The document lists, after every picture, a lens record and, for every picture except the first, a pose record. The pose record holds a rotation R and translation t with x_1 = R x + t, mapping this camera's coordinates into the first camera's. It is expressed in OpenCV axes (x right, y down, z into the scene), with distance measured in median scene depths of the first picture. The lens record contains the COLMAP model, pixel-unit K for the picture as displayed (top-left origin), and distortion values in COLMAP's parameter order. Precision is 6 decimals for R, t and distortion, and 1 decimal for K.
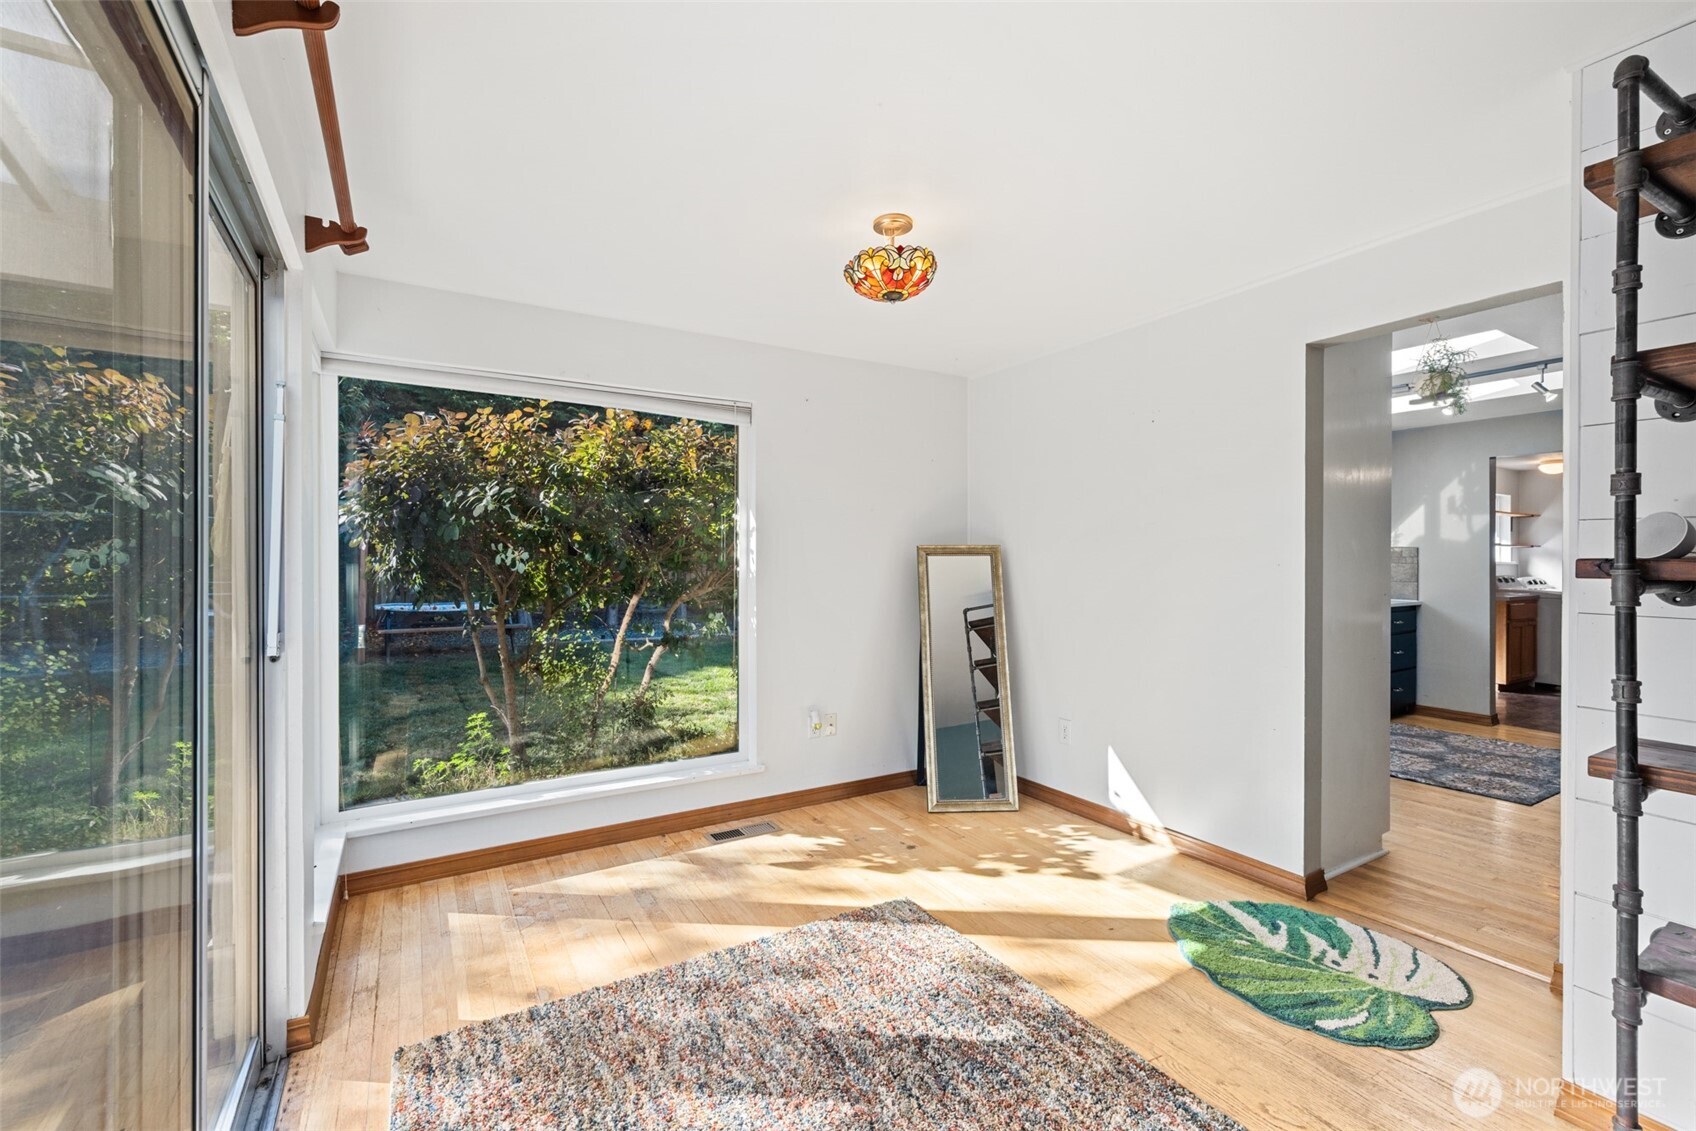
lens RADIAL K [[726.5, 0, 839.0], [0, 726.5, 559.1], [0, 0, 1]] dist [0.001696, -0.000105]
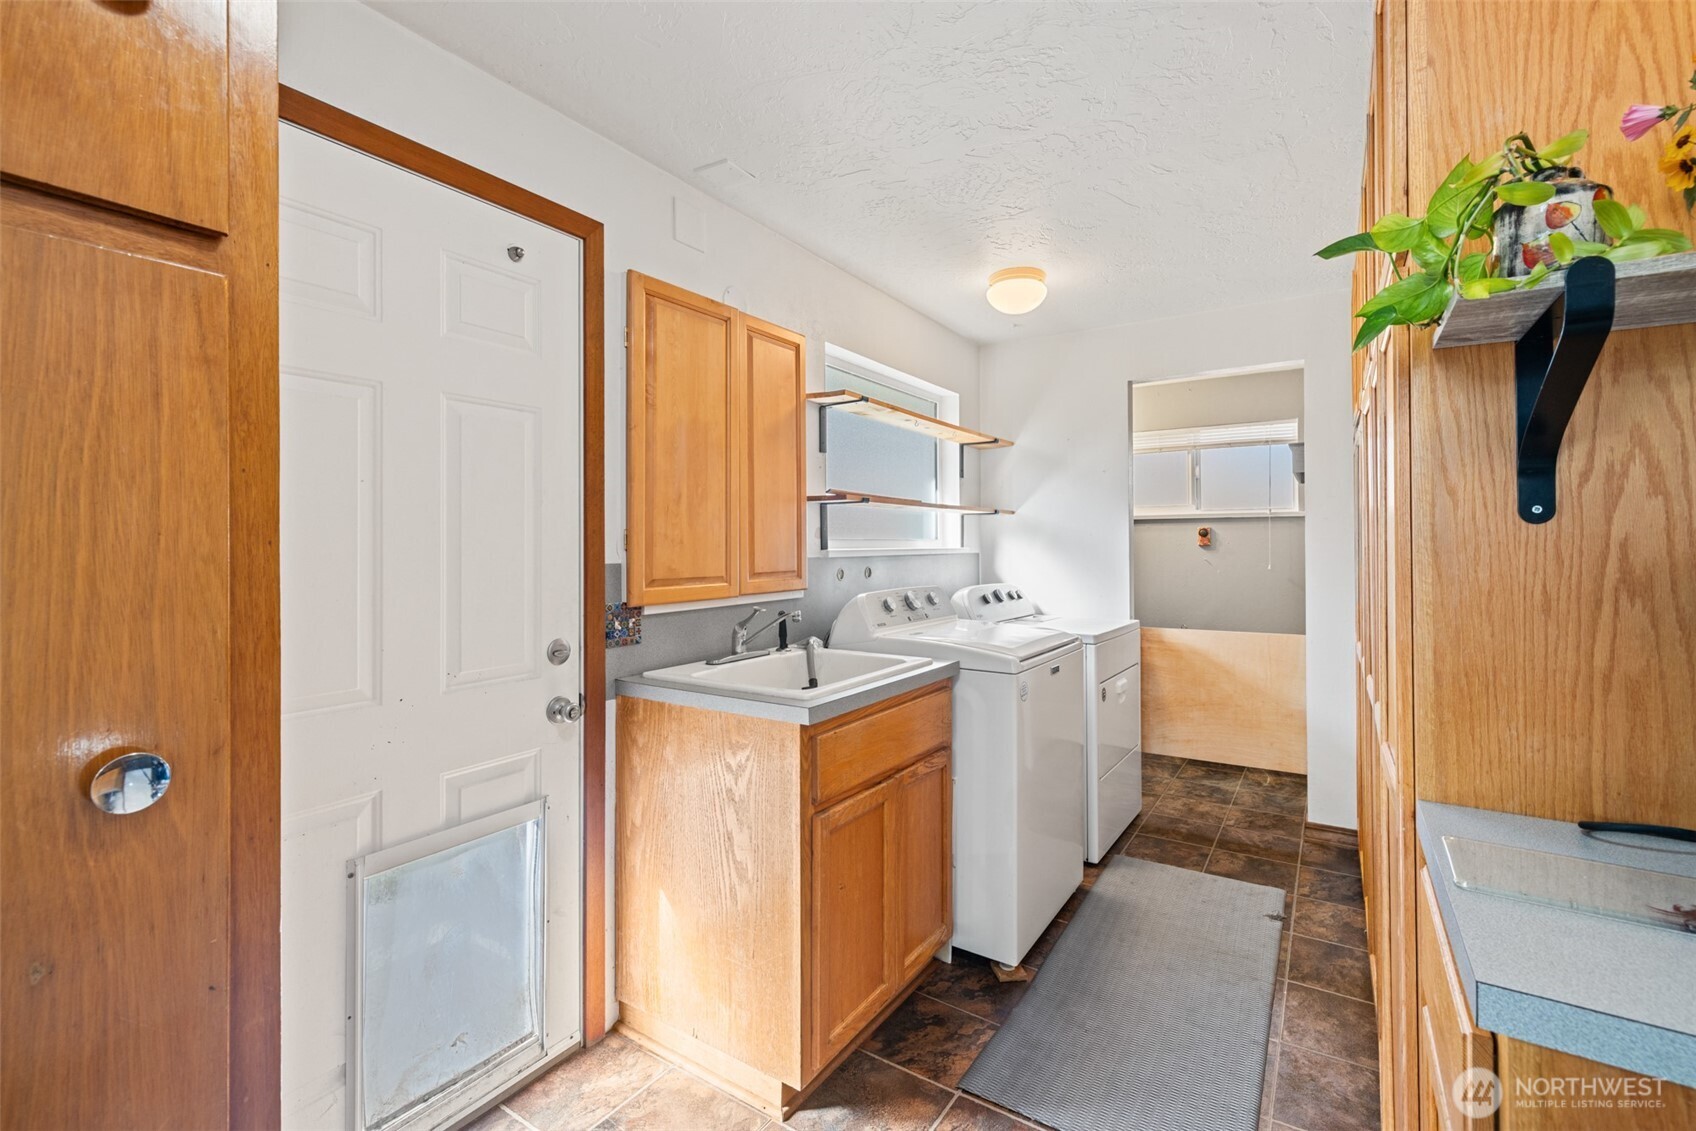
lens RADIAL K [[726.5, 0, 842.5], [0, 726.5, 538.4], [0, 0, 1]] dist [0.001696, -0.000105]
pose [[0.904044, 0.001444, 0.427436, 0.683681], [0.001957, 0.999970, -0.007518, 0.001553], [-0.427434, 0.007633, 0.904014, 0.647992]]
